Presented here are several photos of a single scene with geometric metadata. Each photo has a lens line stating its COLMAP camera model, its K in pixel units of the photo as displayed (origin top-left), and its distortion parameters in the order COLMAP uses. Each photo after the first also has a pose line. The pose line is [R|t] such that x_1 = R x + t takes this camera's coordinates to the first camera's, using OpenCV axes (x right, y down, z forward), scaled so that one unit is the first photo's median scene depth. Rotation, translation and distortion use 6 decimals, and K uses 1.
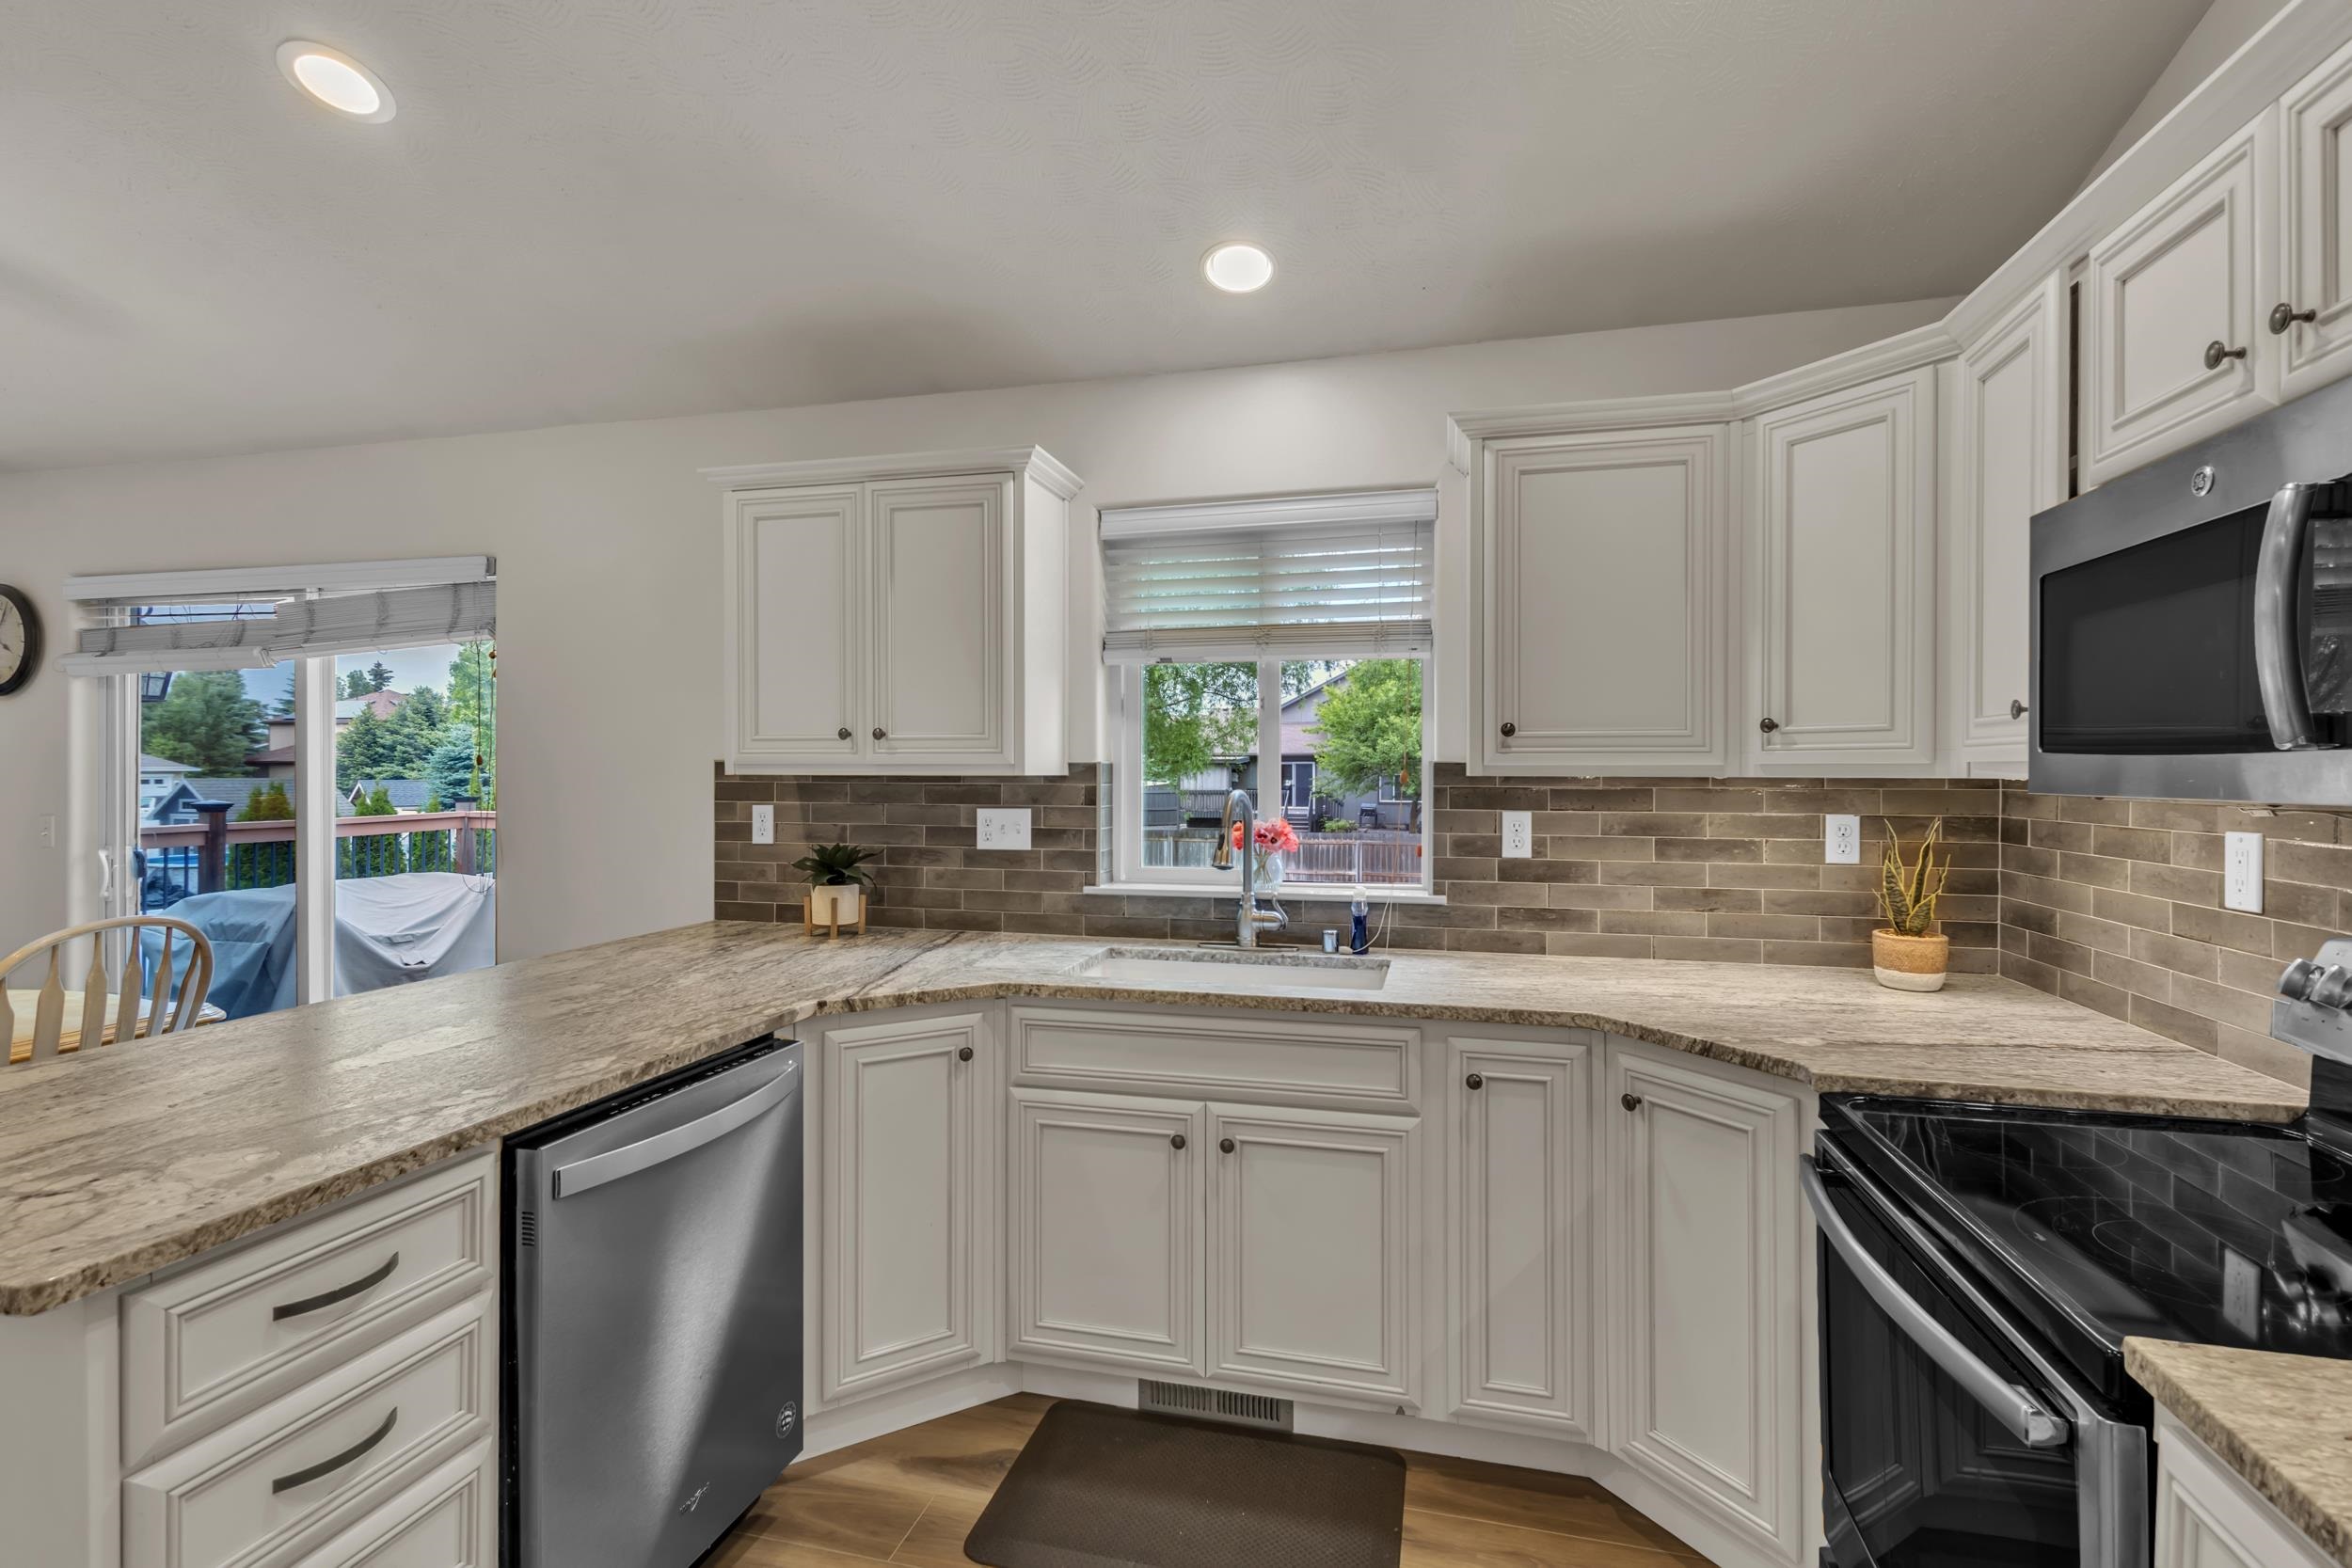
lens RADIAL K [[1099.7, 0, 1173.2], [0, 1099.7, 767.9], [0, 0, 1]] dist [0.010333, -0.001259]
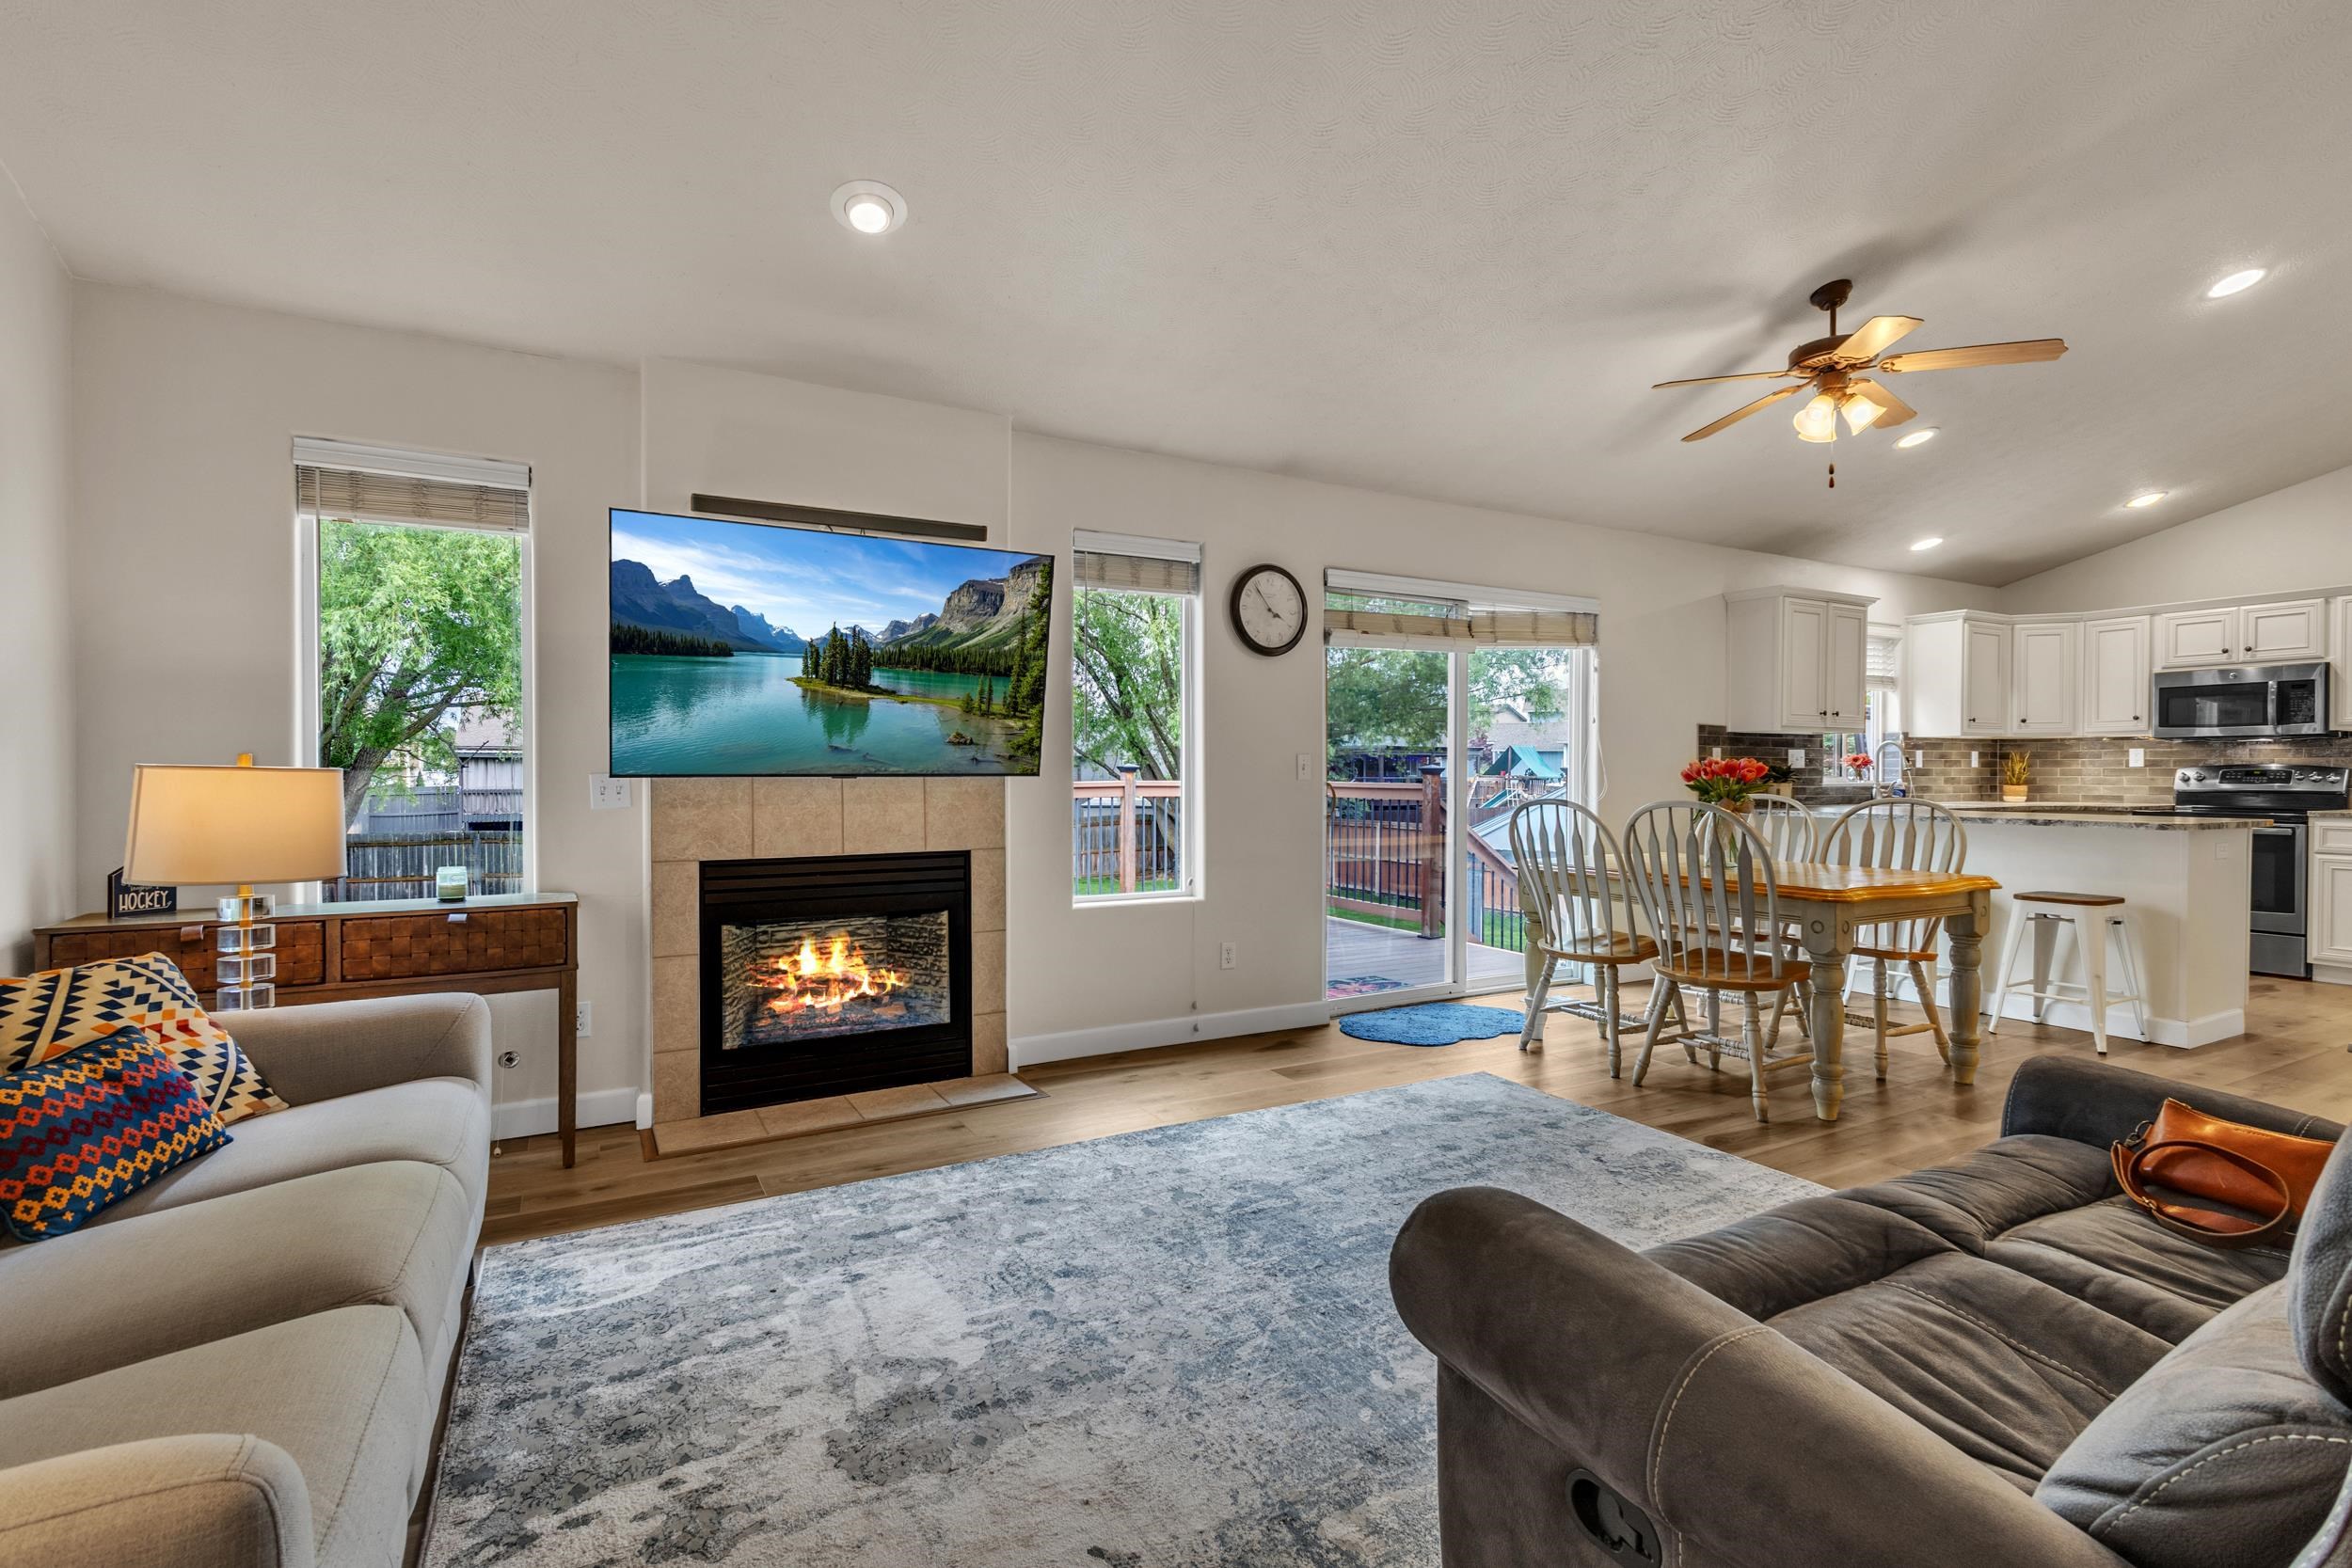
lens RADIAL K [[1099.7, 0, 1157.5], [0, 1099.7, 783.6], [0, 0, 1]] dist [0.010333, -0.001259]
pose [[0.725242, -0.008056, 0.688447, -2.865025], [-0.000641, 0.999923, 0.012376, 0.086902], [-0.688494, -0.009416, 0.725181, 0.306084]]
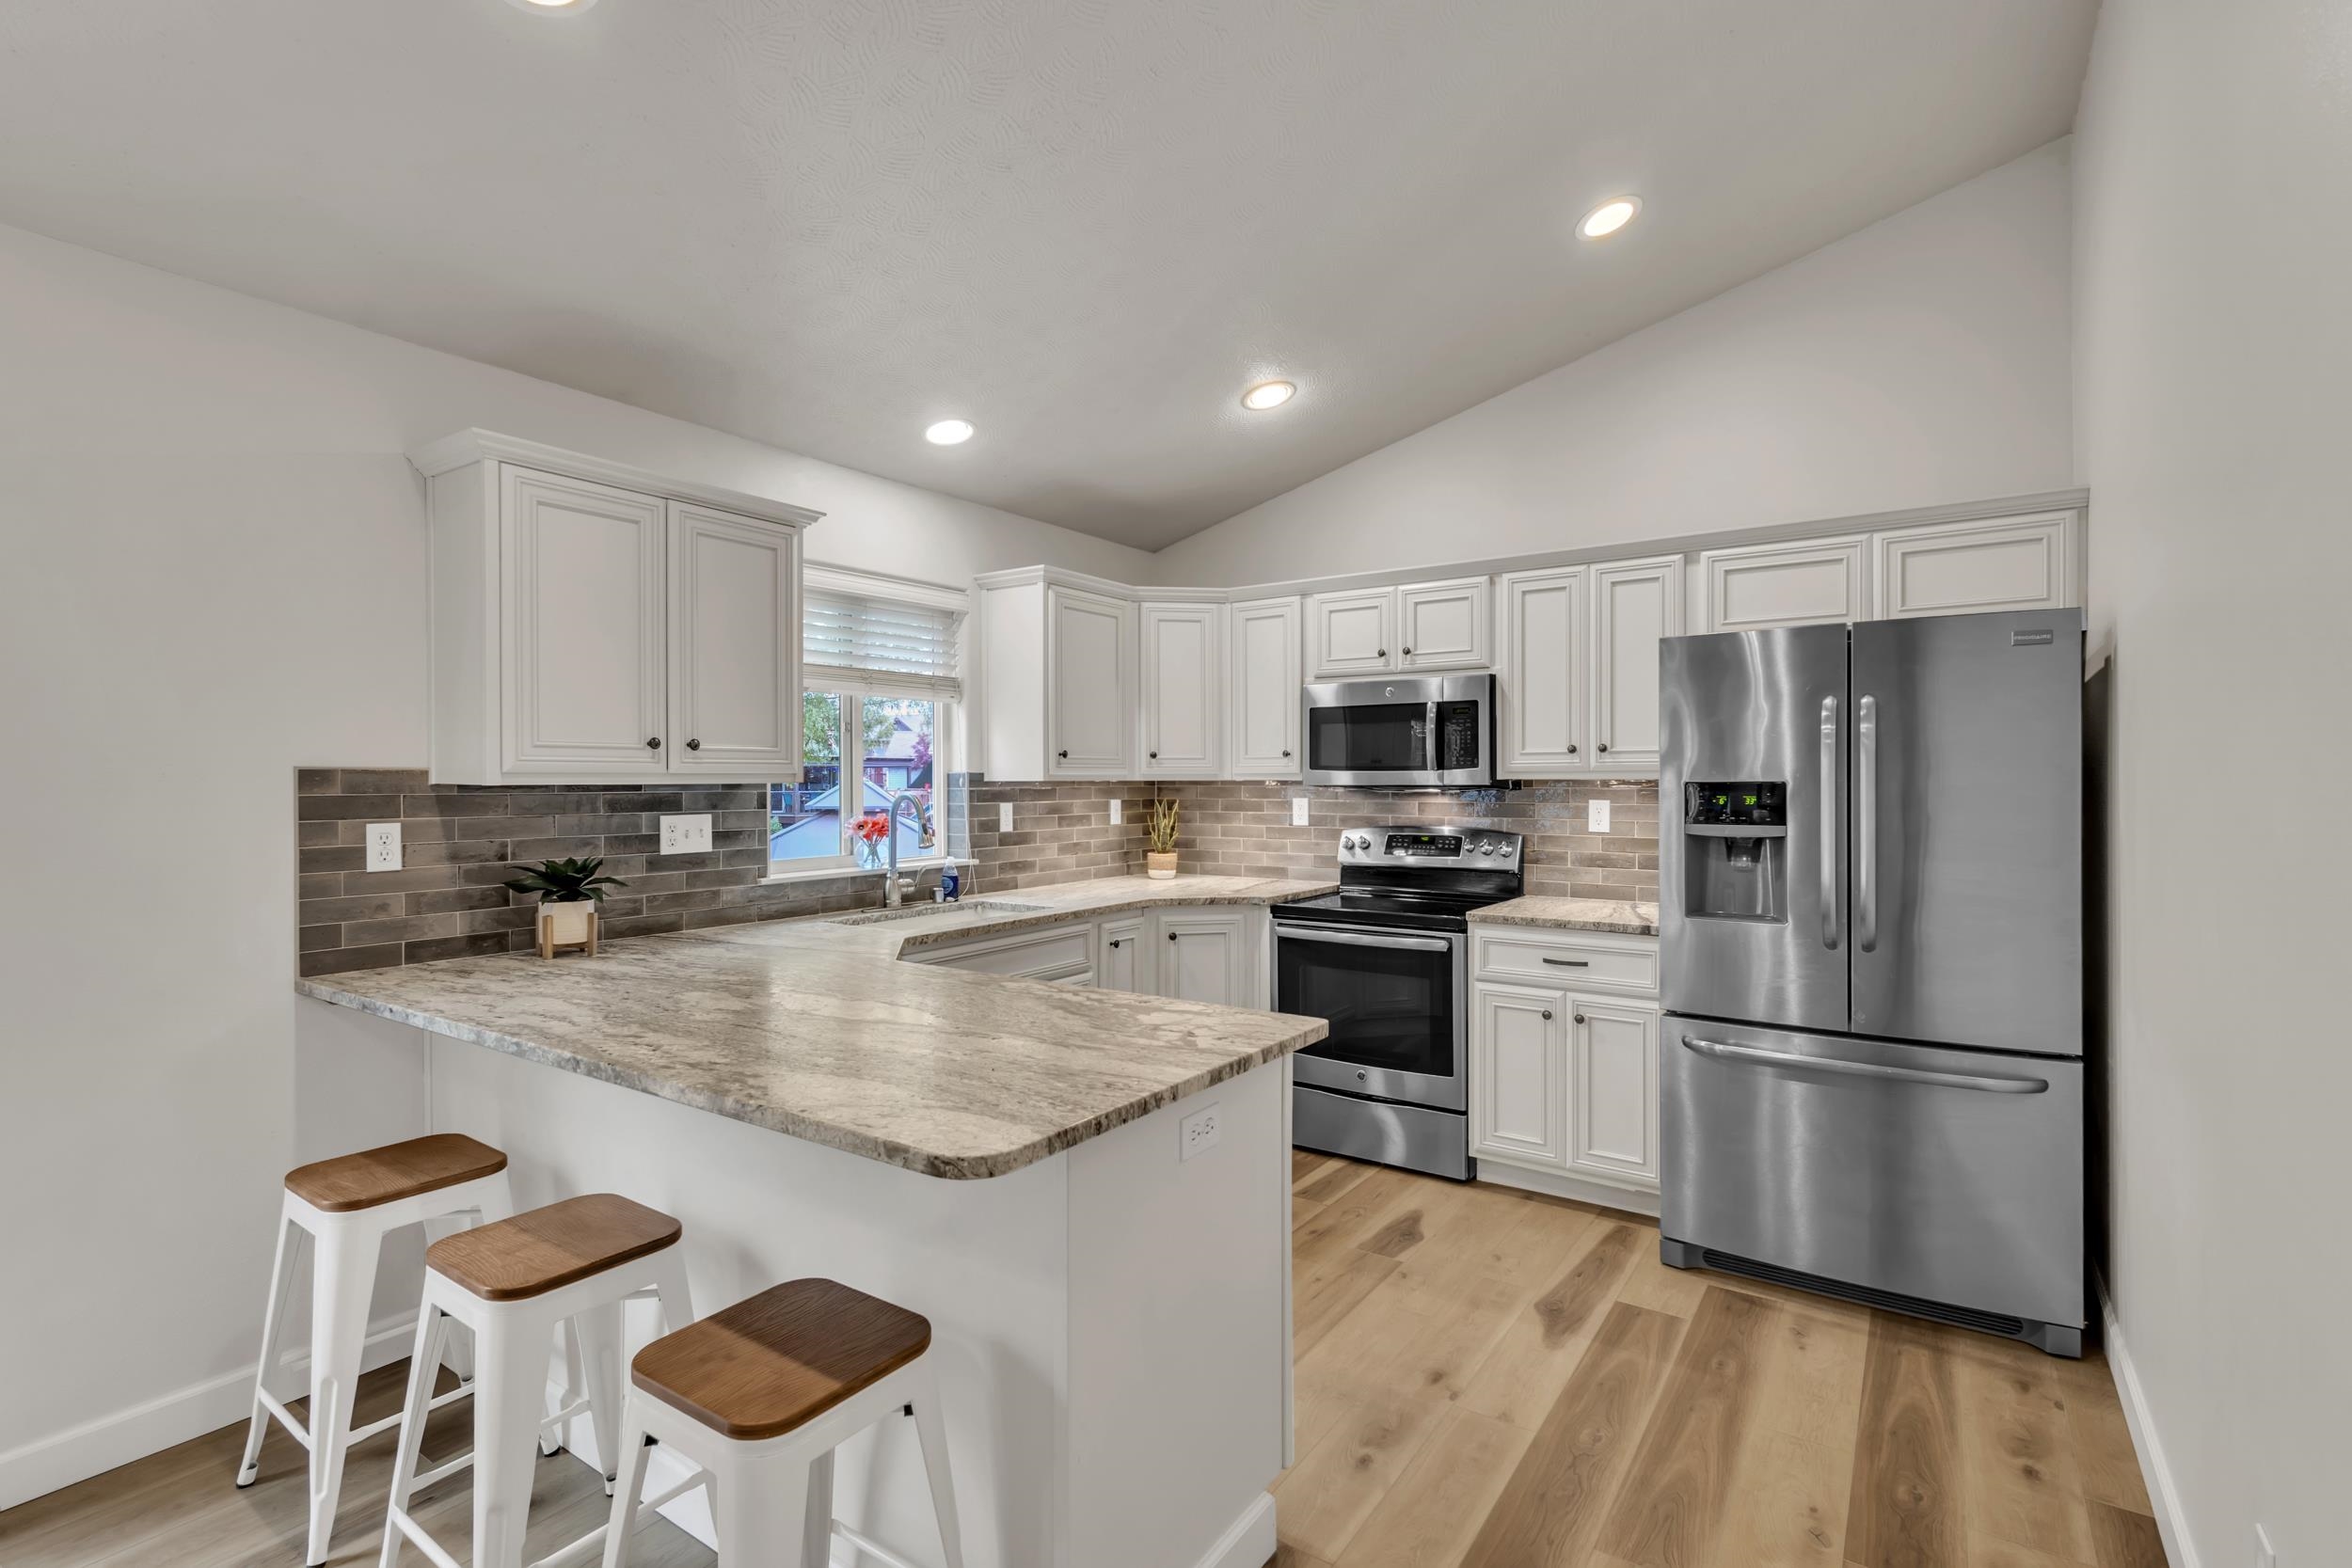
lens RADIAL K [[1099.7, 0, 1175.0], [0, 1099.7, 781.7], [0, 0, 1]] dist [0.010333, -0.001259]
pose [[0.340536, -0.005931, 0.940213, -1.097633], [0.001775, 0.999982, 0.005665, -0.000367], [-0.940230, -0.000260, 0.340541, 0.208719]]
